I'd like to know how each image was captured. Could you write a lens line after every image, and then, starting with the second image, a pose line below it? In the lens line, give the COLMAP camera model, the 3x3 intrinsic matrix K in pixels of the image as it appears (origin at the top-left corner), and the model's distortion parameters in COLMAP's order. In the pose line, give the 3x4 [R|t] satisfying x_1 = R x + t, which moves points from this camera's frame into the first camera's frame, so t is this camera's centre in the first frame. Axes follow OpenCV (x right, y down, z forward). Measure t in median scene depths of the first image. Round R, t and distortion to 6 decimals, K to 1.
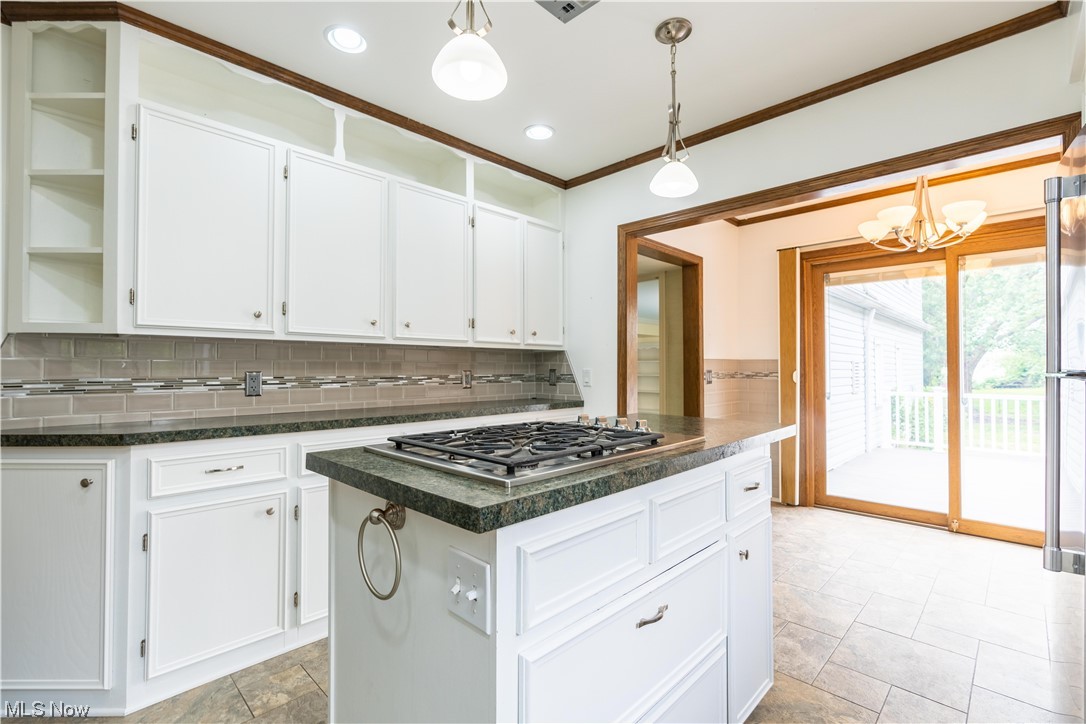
lens RADIAL K [[487.3, 0, 537.6], [0, 487.3, 363.7], [0, 0, 1]] dist [-0.002564, -0.000478]
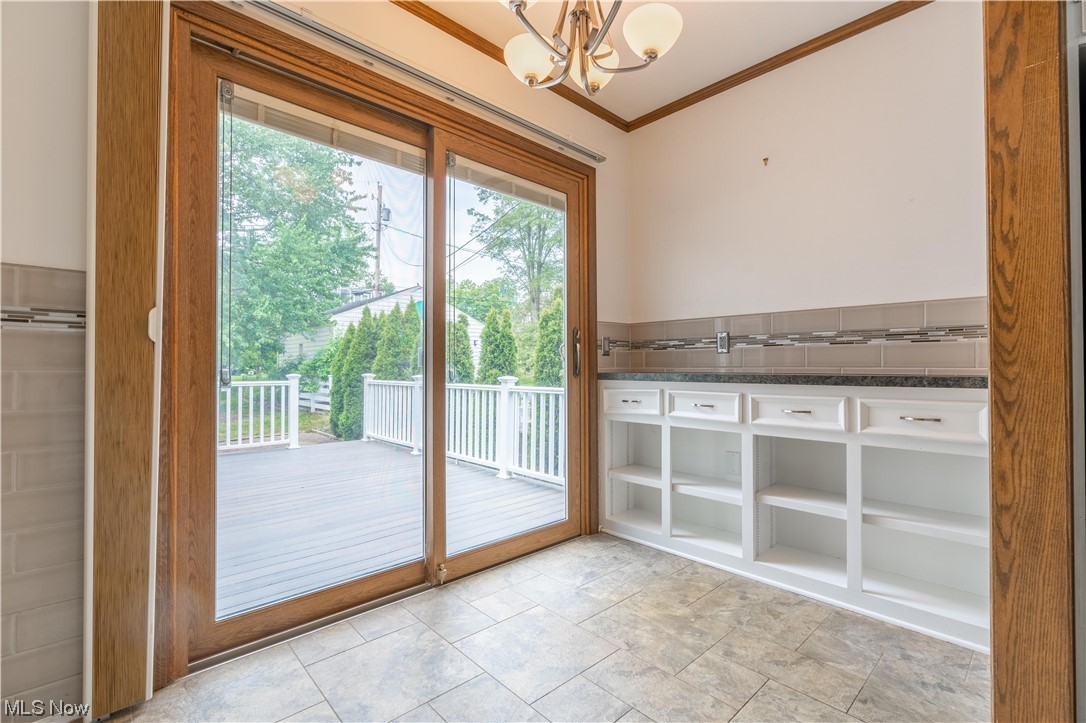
lens RADIAL K [[484.2, 0, 543.0], [0, 484.2, 361.5], [0, 0, 1]] dist [-0.001372, 0.000135]
pose [[0.034697, 0.008829, 0.999359, 0.199336], [-0.009040, 0.999923, -0.008520, 0.053538], [-0.999357, -0.008739, 0.034775, 0.720677]]
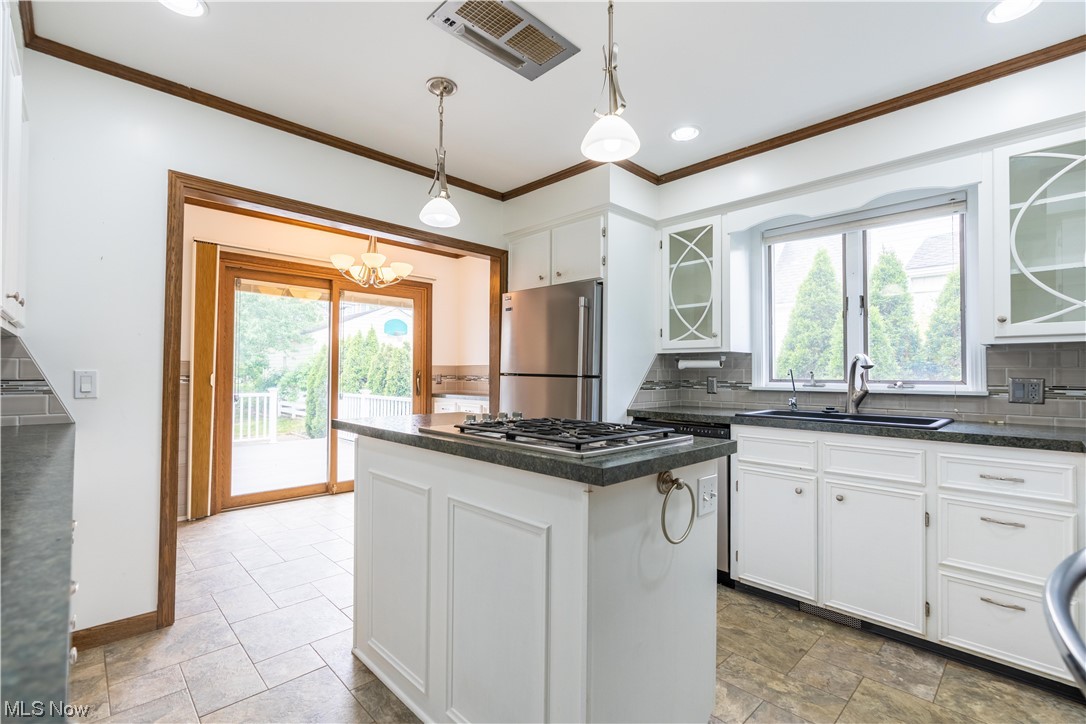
lens RADIAL K [[487.3, 0, 537.6], [0, 487.3, 363.7], [0, 0, 1]] dist [-0.002564, -0.000478]
pose [[0.025359, 0.021580, 0.999445, -0.406177], [-0.014902, 0.999664, -0.021207, 0.006466], [-0.999567, -0.014356, 0.025673, 0.347180]]
